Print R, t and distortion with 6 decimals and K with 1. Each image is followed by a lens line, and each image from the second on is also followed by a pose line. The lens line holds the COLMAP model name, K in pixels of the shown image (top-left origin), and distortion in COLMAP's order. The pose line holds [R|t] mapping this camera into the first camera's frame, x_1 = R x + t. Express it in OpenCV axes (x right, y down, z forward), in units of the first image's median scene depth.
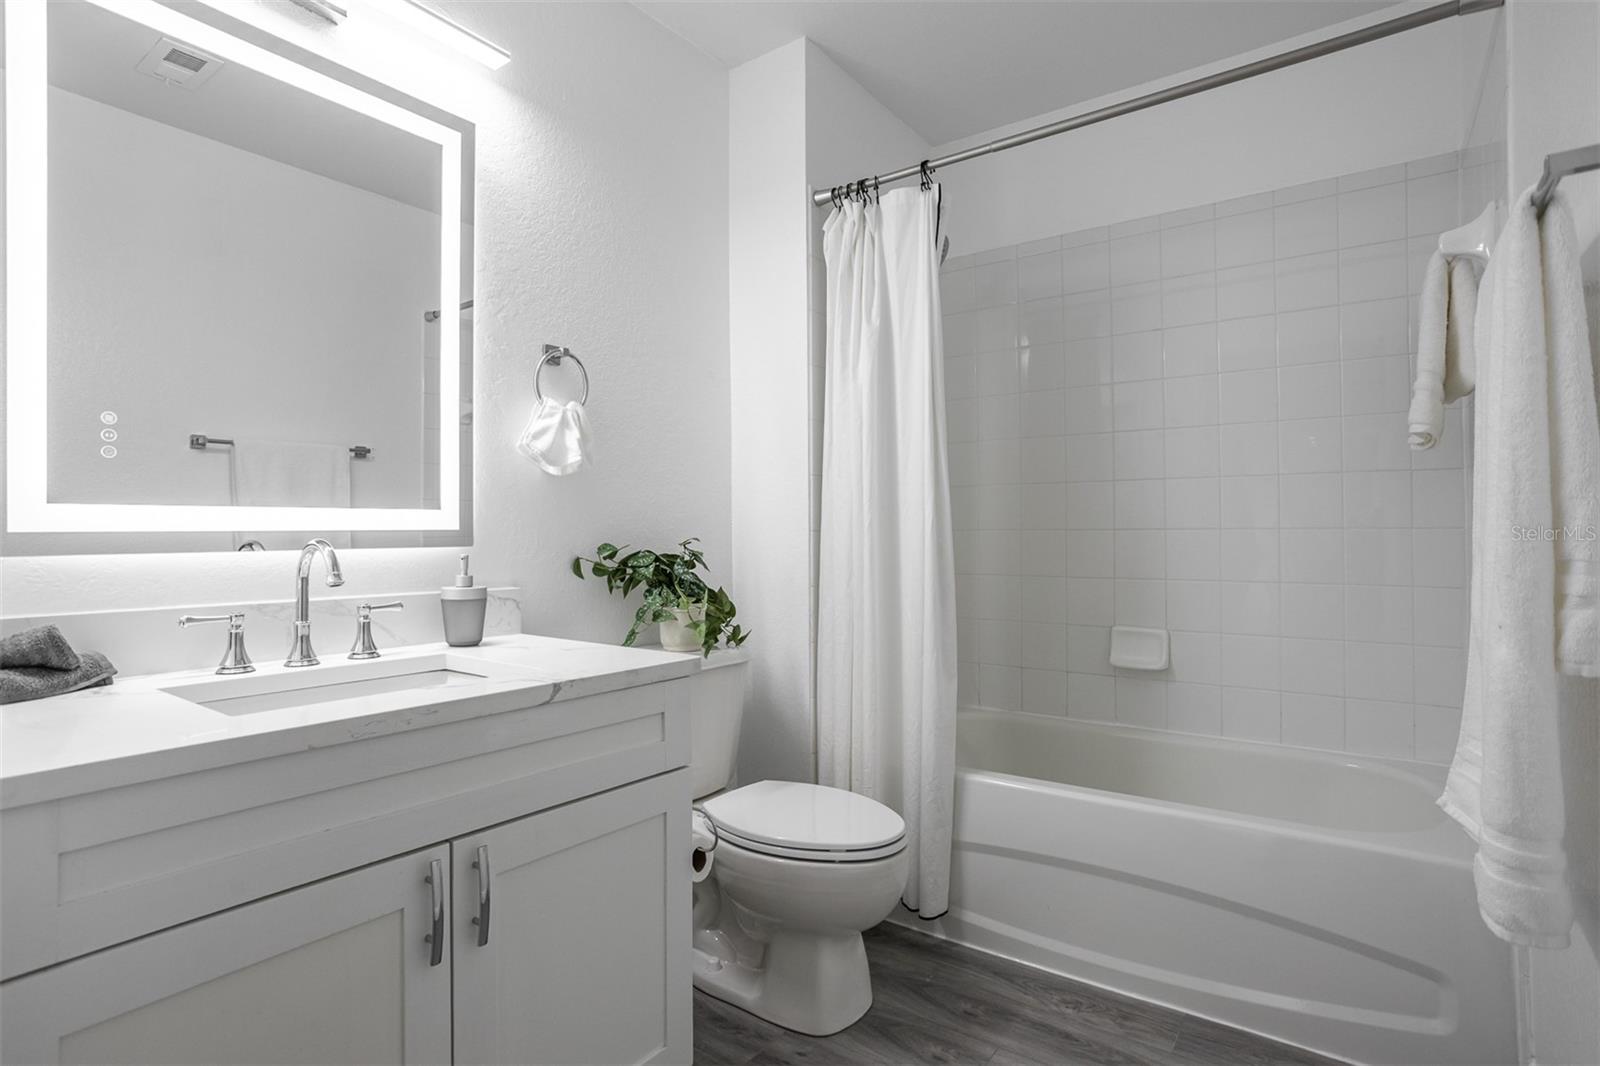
lens RADIAL K [[813.7, 0, 800.0], [0, 813.7, 533.0], [0, 0, 1]] dist [-0.051532, 0.032398]
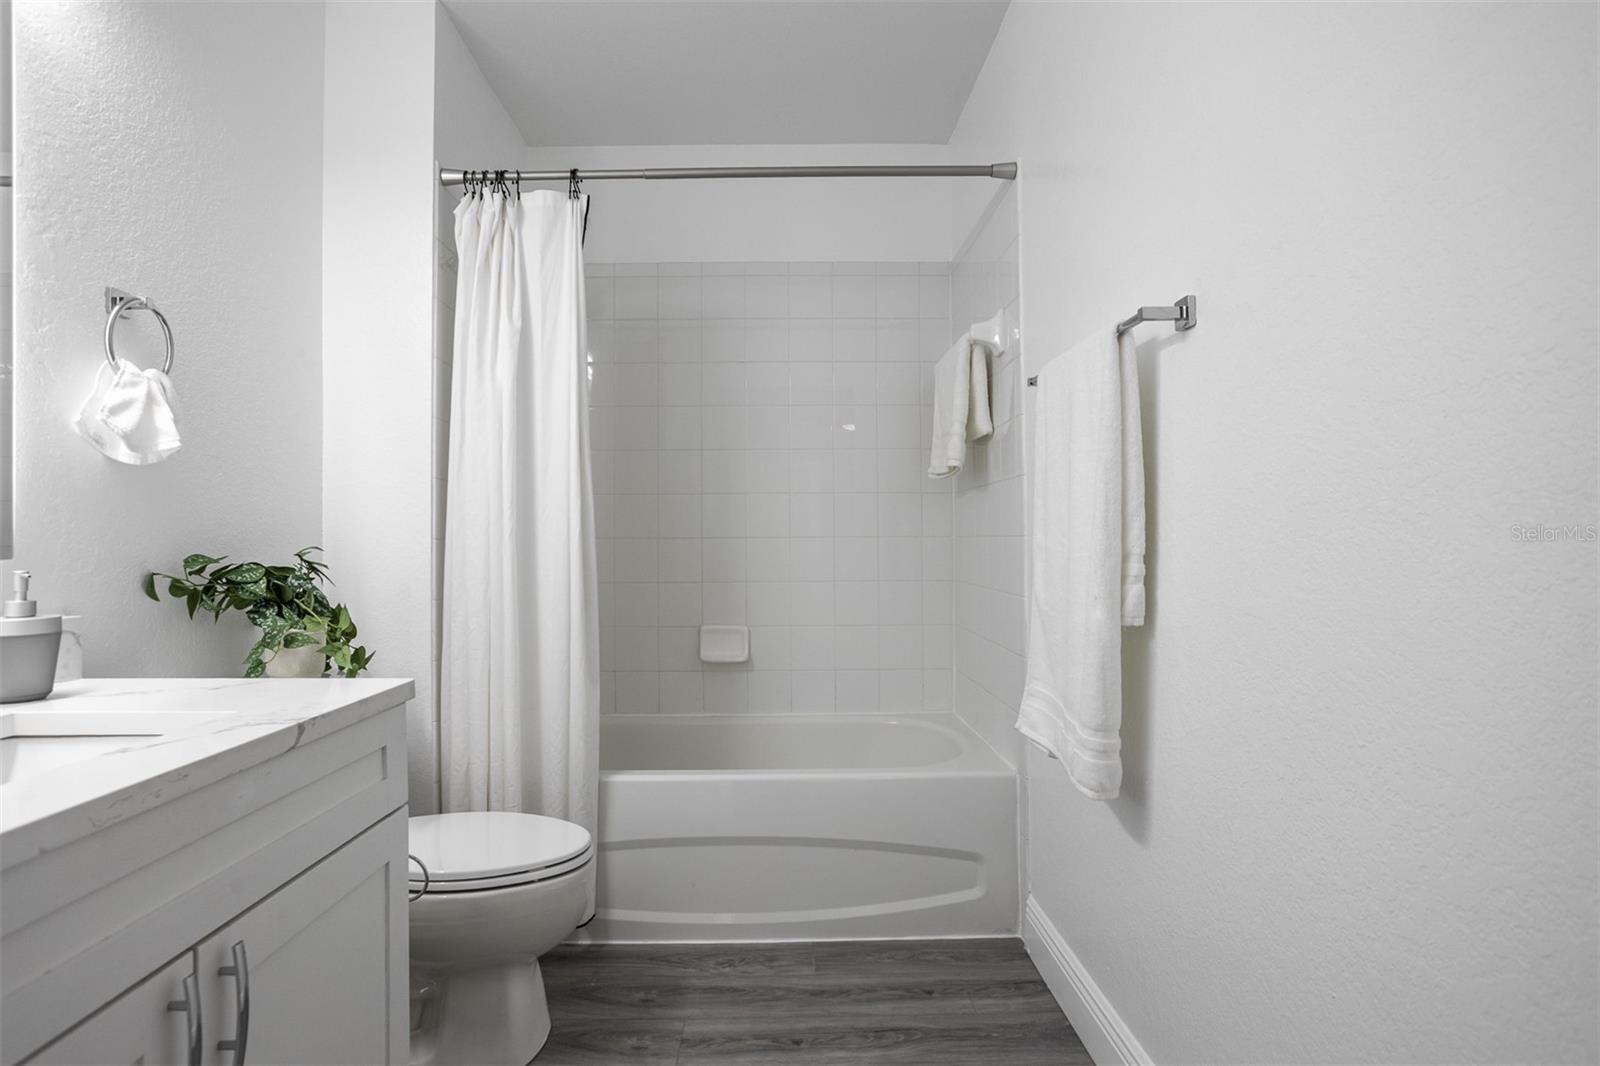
lens RADIAL K [[817.9, 0, 790.9], [0, 817.9, 539.6], [0, 0, 1]] dist [-0.049539, 0.033544]
pose [[0.808583, -0.000828, 0.588381, -0.244191], [0.003781, 0.999986, -0.003790, 0.003867], [-0.588370, 0.005289, 0.808575, 0.034108]]
